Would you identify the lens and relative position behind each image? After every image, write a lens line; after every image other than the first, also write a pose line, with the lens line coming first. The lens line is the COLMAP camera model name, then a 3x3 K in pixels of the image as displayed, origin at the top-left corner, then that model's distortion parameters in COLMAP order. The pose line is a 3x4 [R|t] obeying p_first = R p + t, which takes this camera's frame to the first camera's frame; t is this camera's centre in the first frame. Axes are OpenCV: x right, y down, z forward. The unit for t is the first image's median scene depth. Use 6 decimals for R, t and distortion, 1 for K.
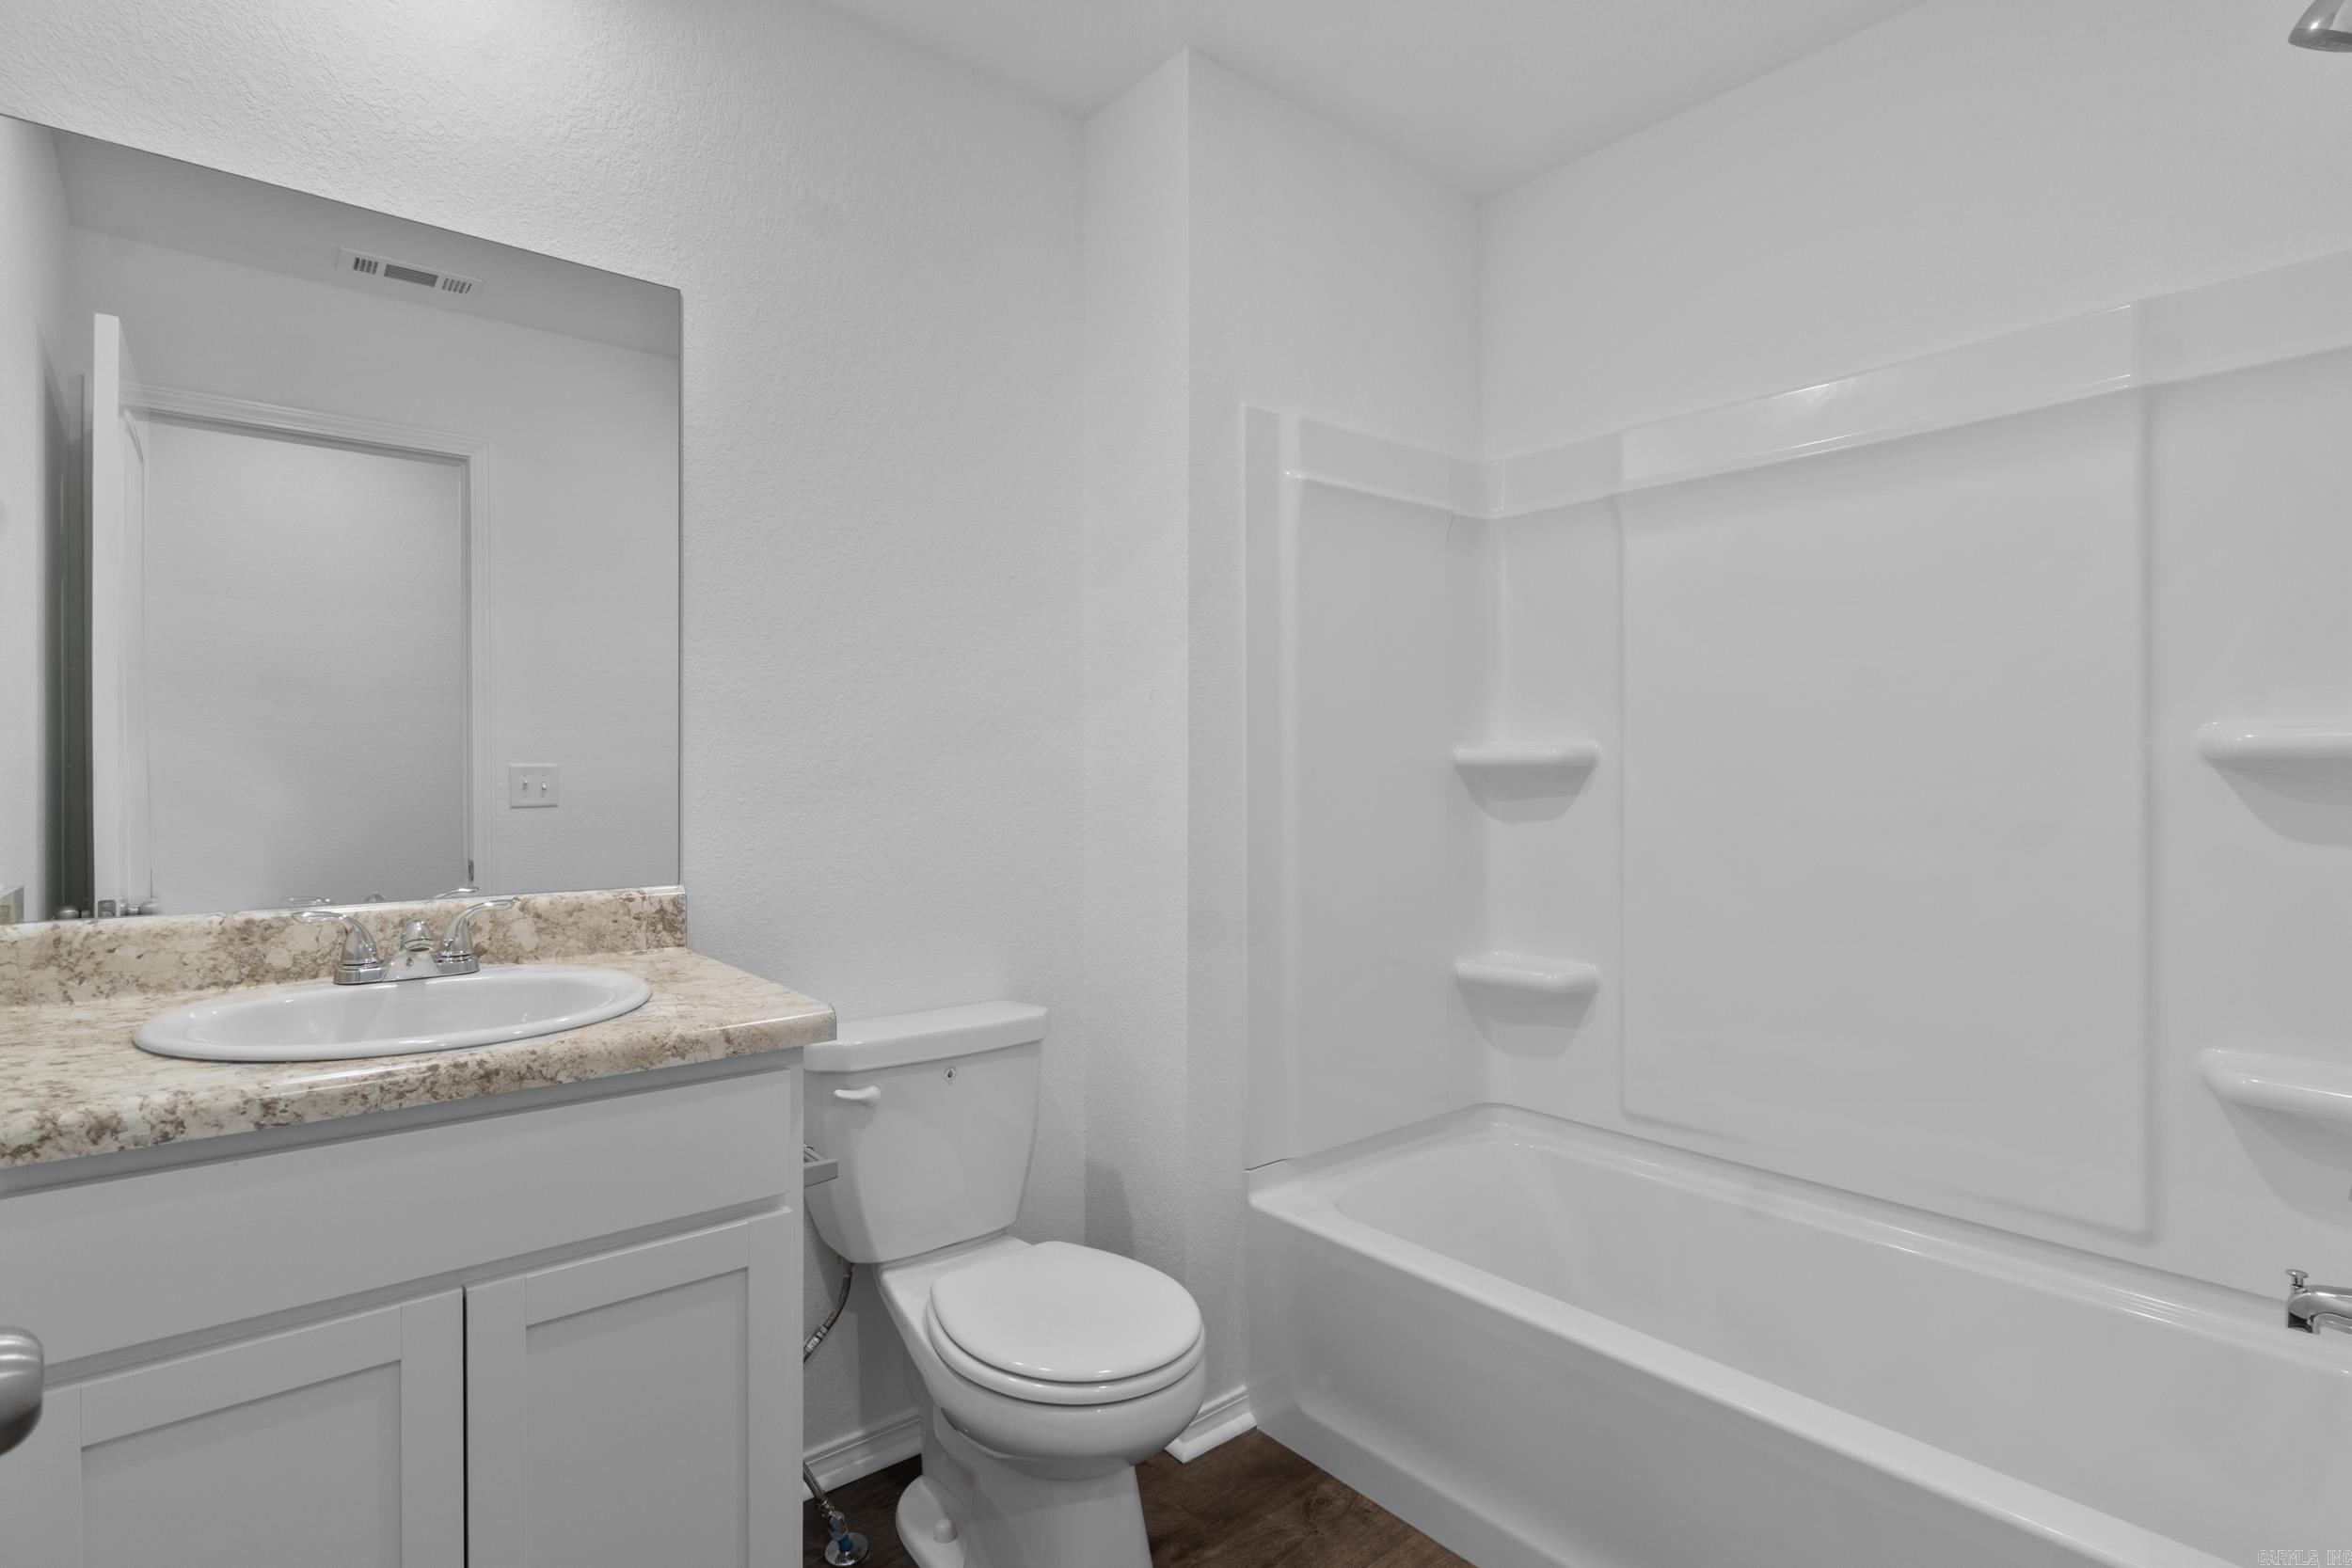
lens RADIAL K [[1118.3, 0, 1174.6], [0, 1118.3, 792.9], [0, 0, 1]] dist [0.004309, 0.000315]
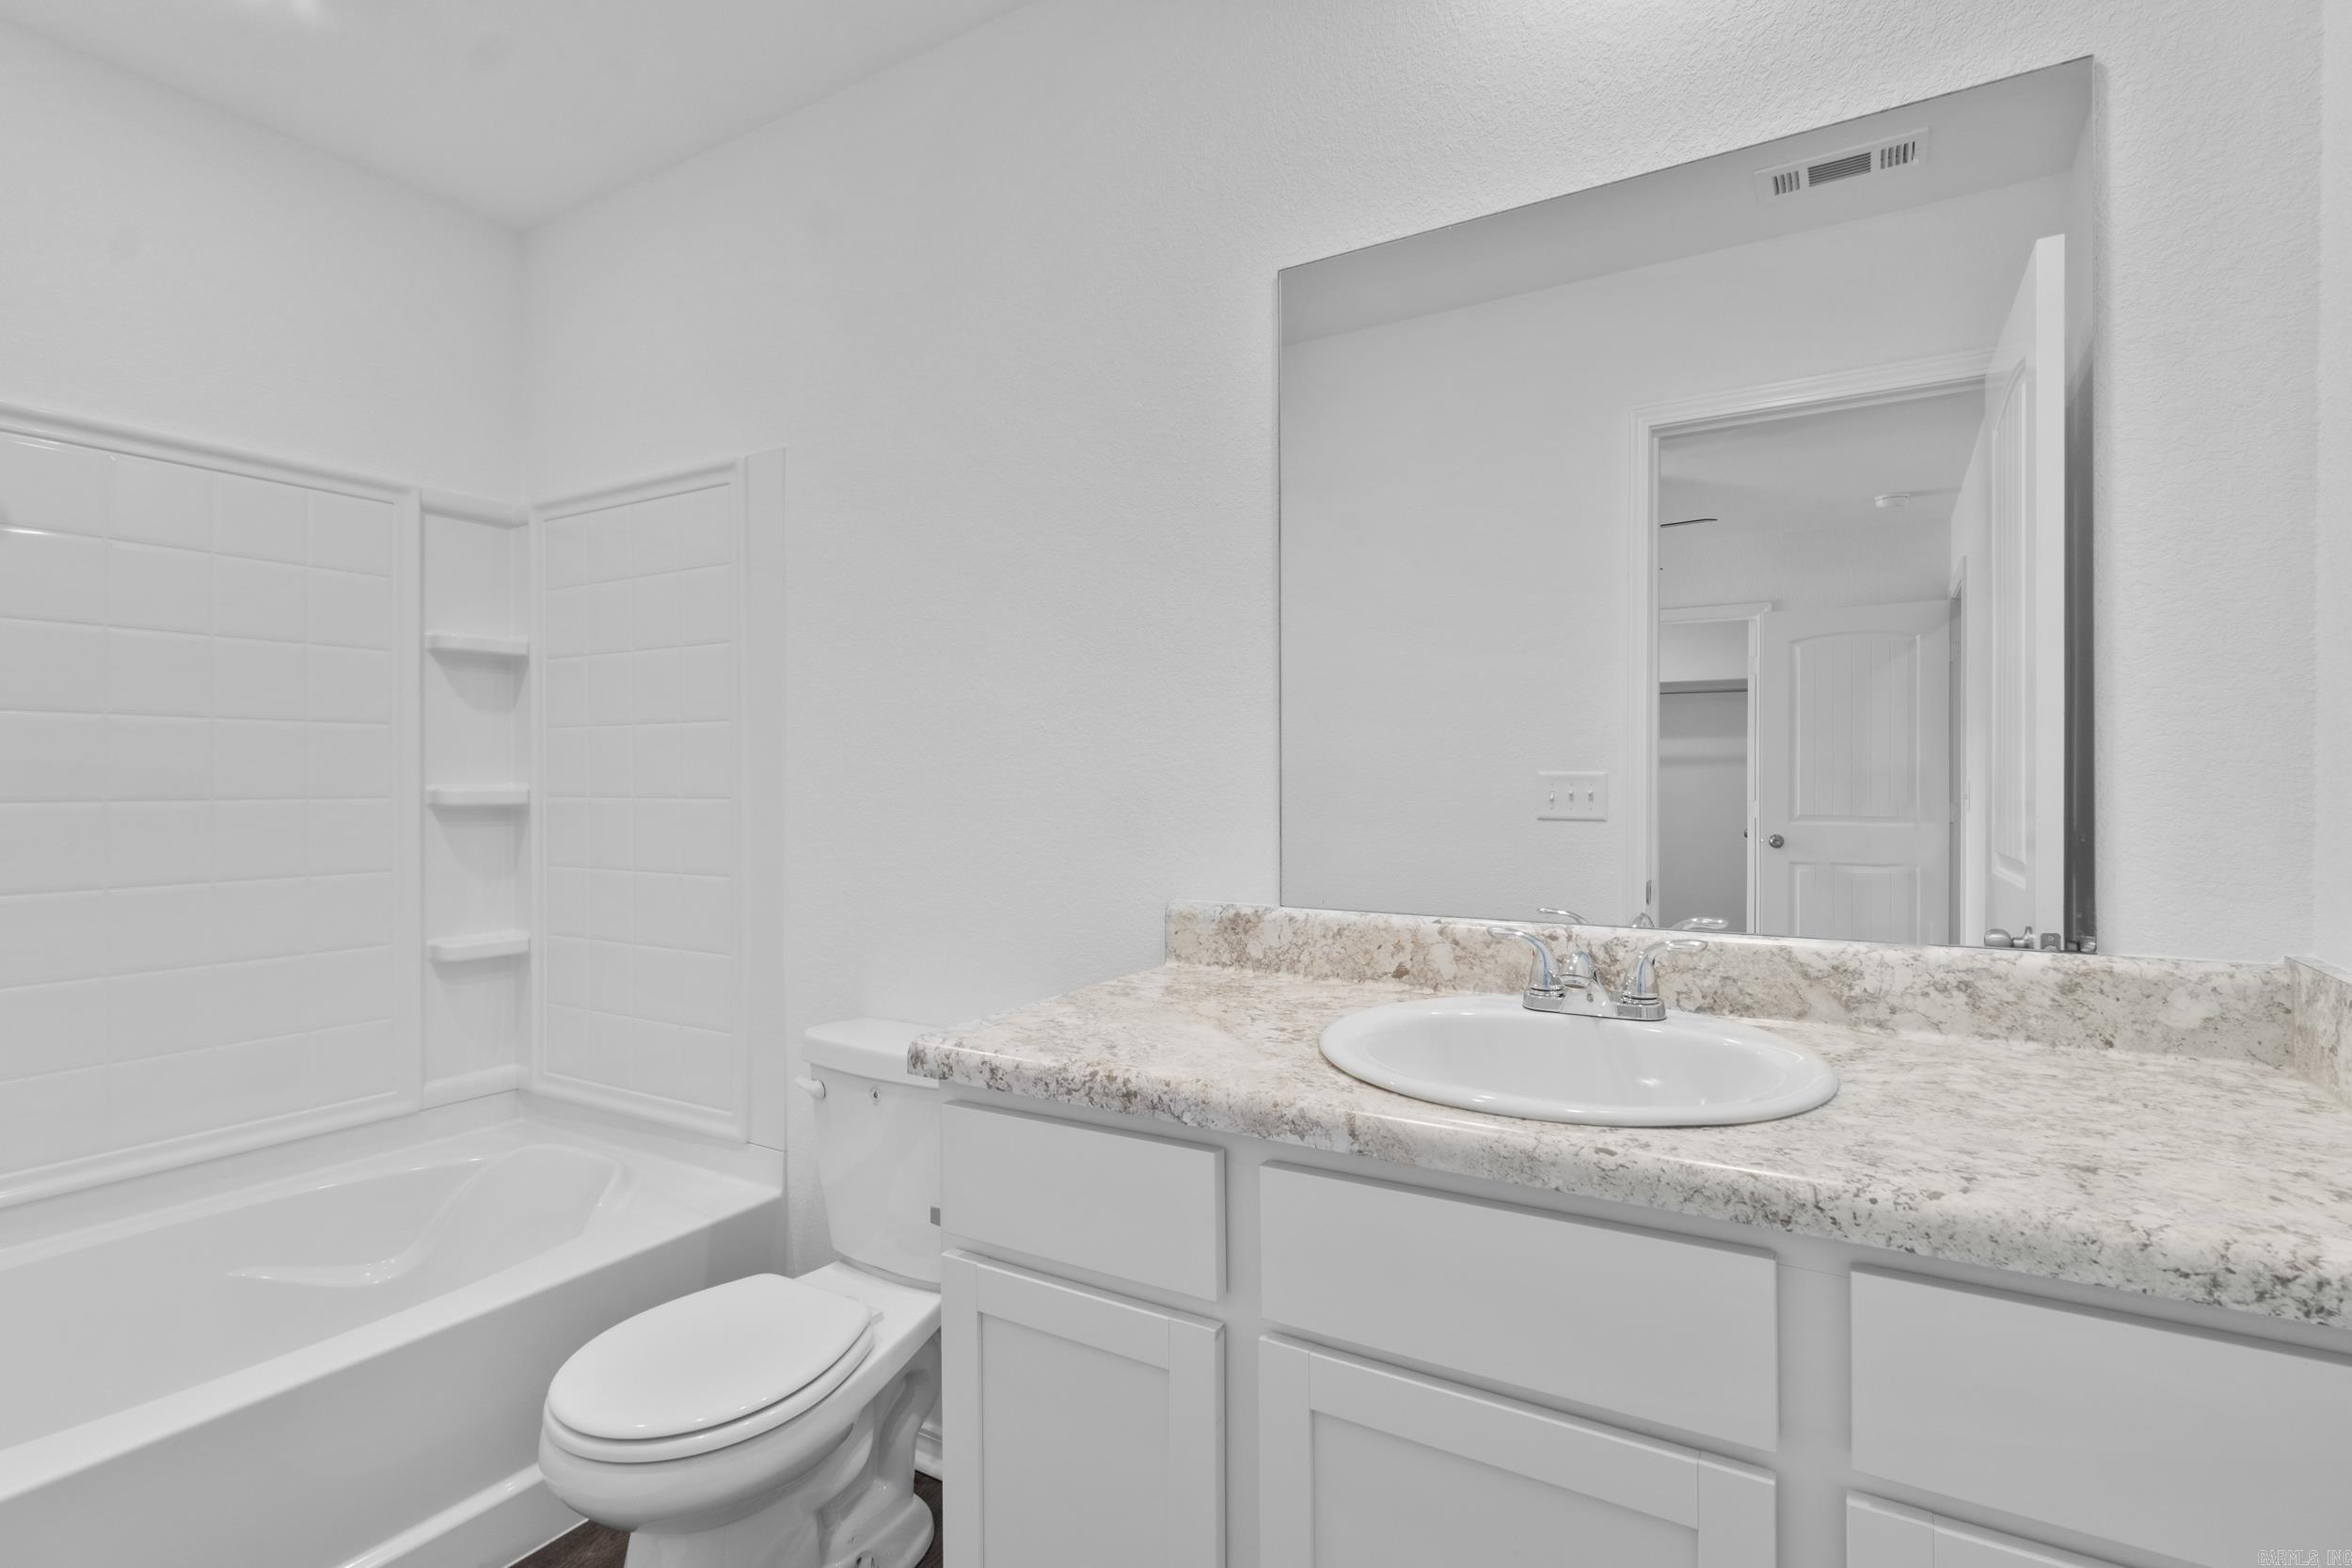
lens RADIAL K [[1118.3, 0, 1174.4], [0, 1118.3, 800.2], [0, 0, 1]] dist [0.004309, 0.000315]
pose [[0.312734, 0.010784, -0.949780, 0.267124], [-0.008821, 0.999925, 0.008449, -0.014763], [0.949800, 0.005735, 0.312806, 0.566890]]
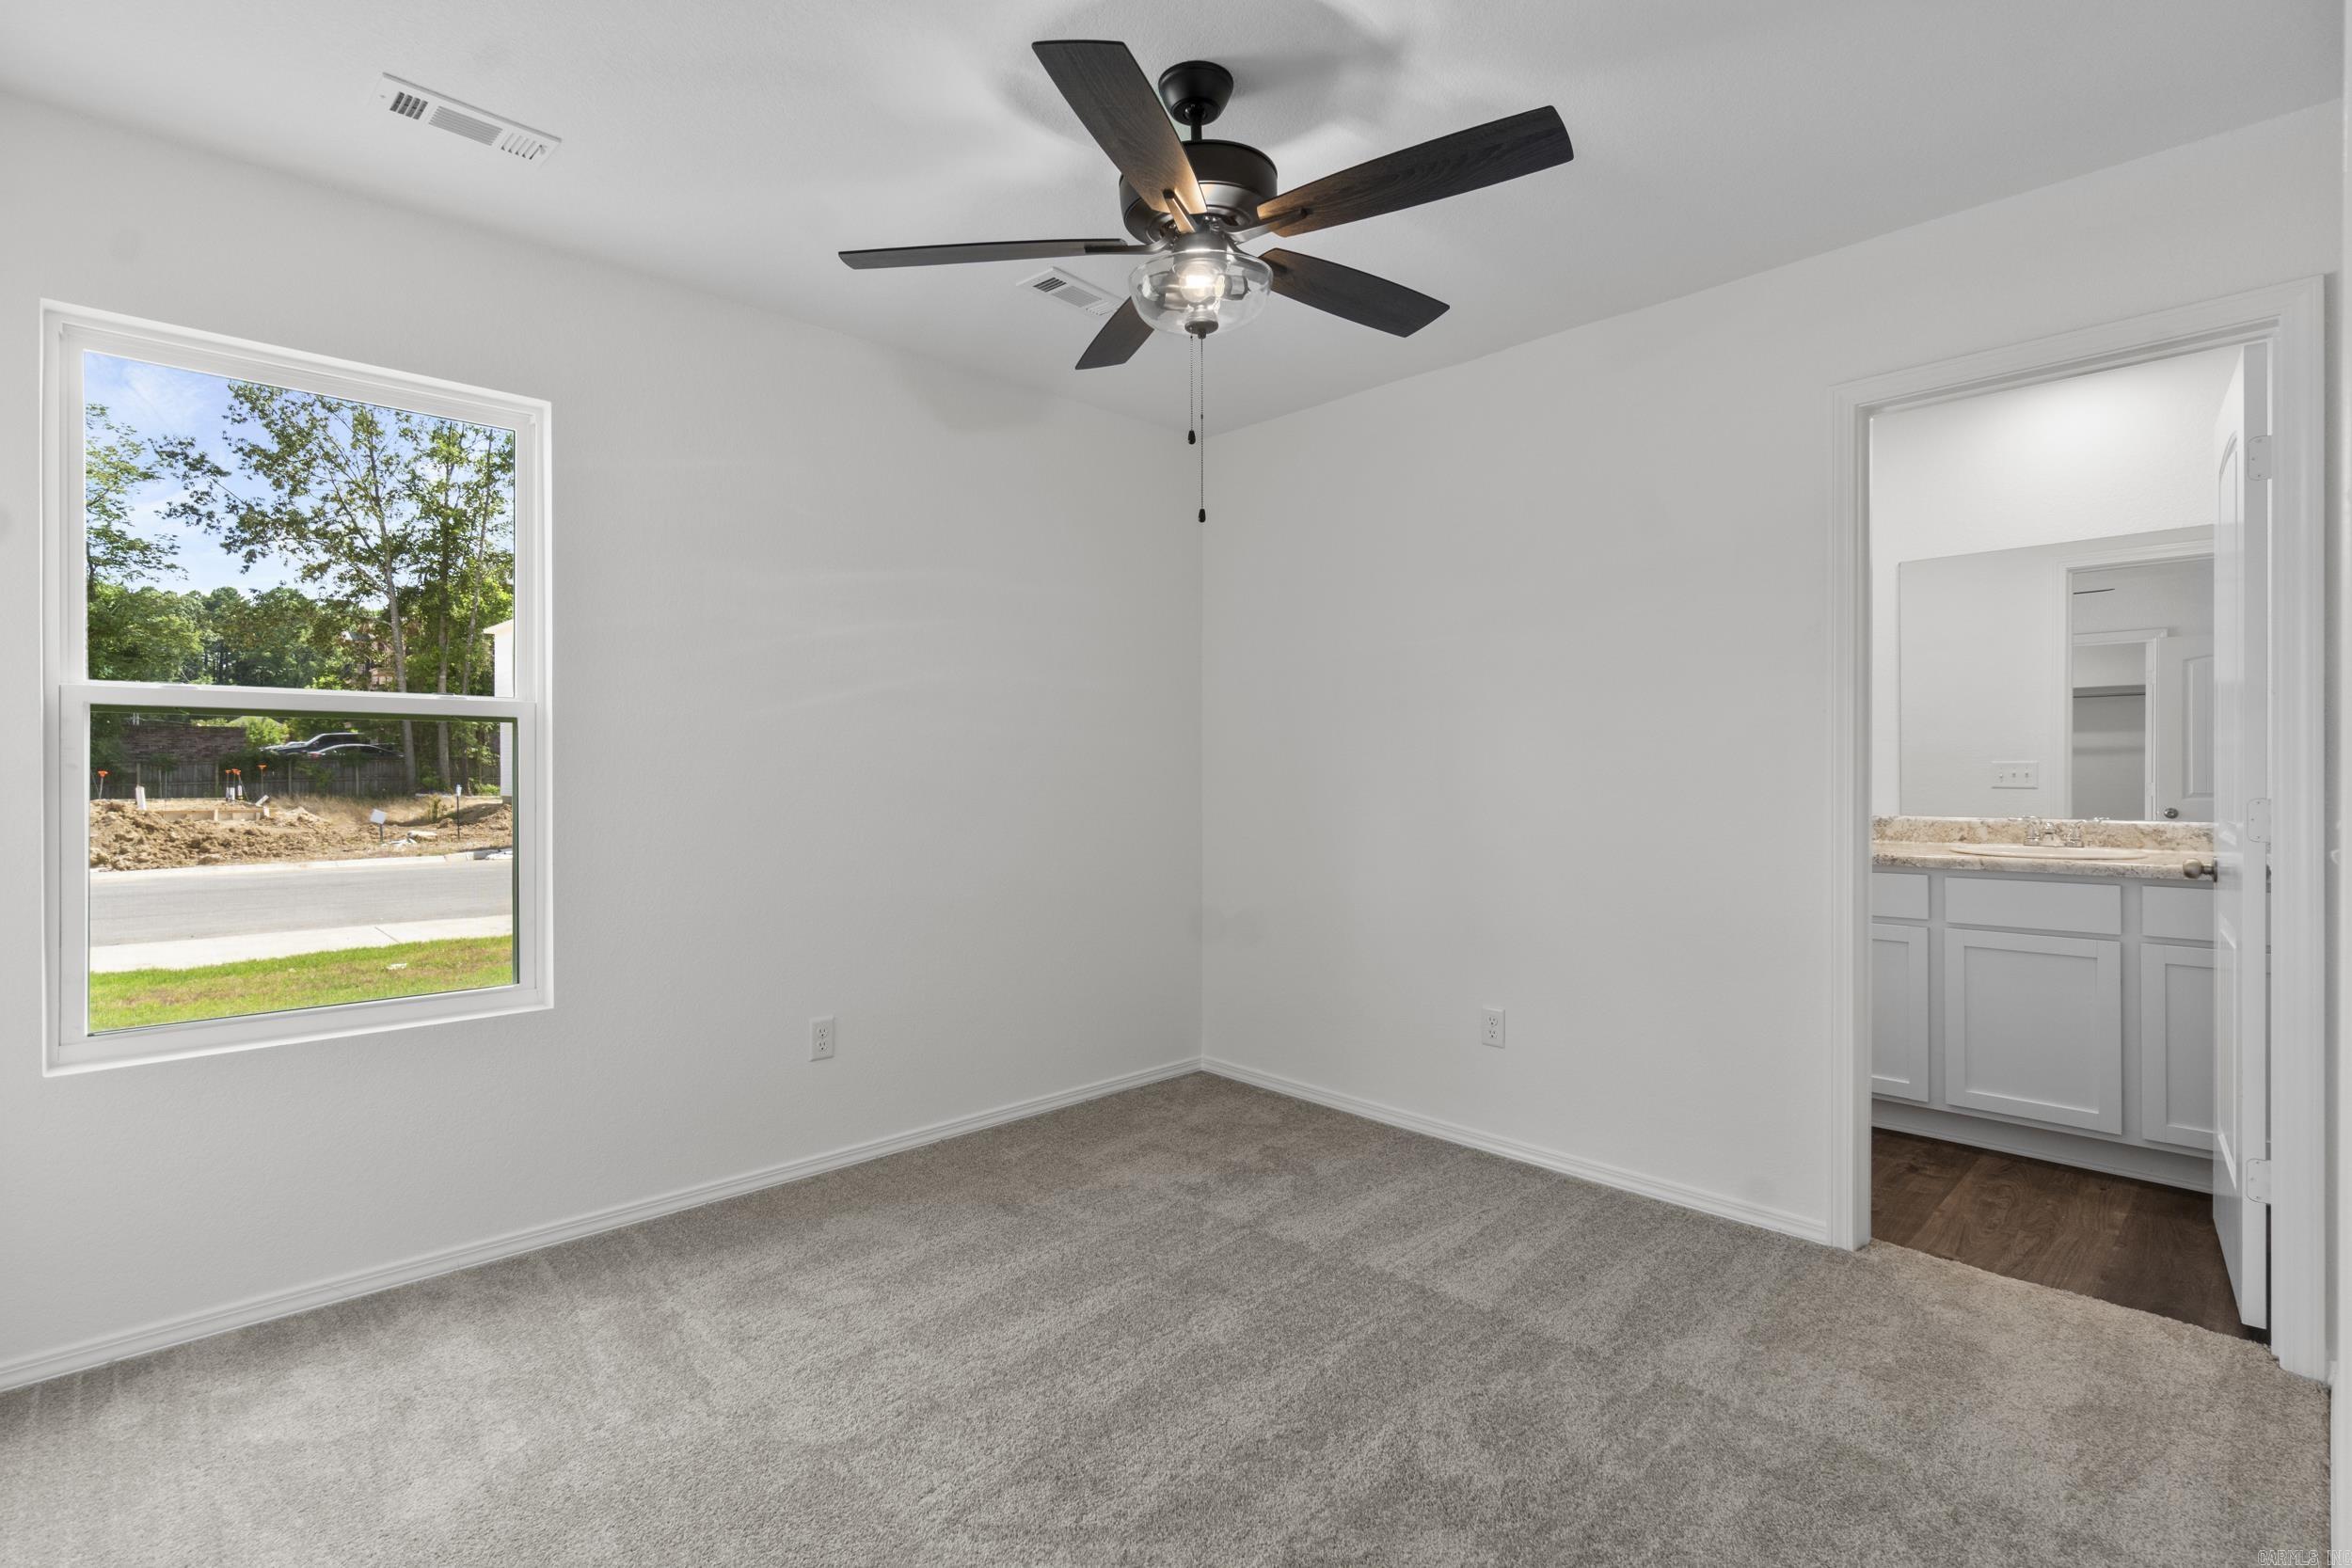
lens RADIAL K [[1118.3, 0, 1167.3], [0, 1118.3, 769.9], [0, 0, 1]] dist [0.004309, 0.000315]
pose [[0.052105, -0.001277, -0.998641, 2.025051], [0.000615, 0.999999, -0.001246, -0.011061], [0.998641, -0.000549, 0.052106, -1.034276]]
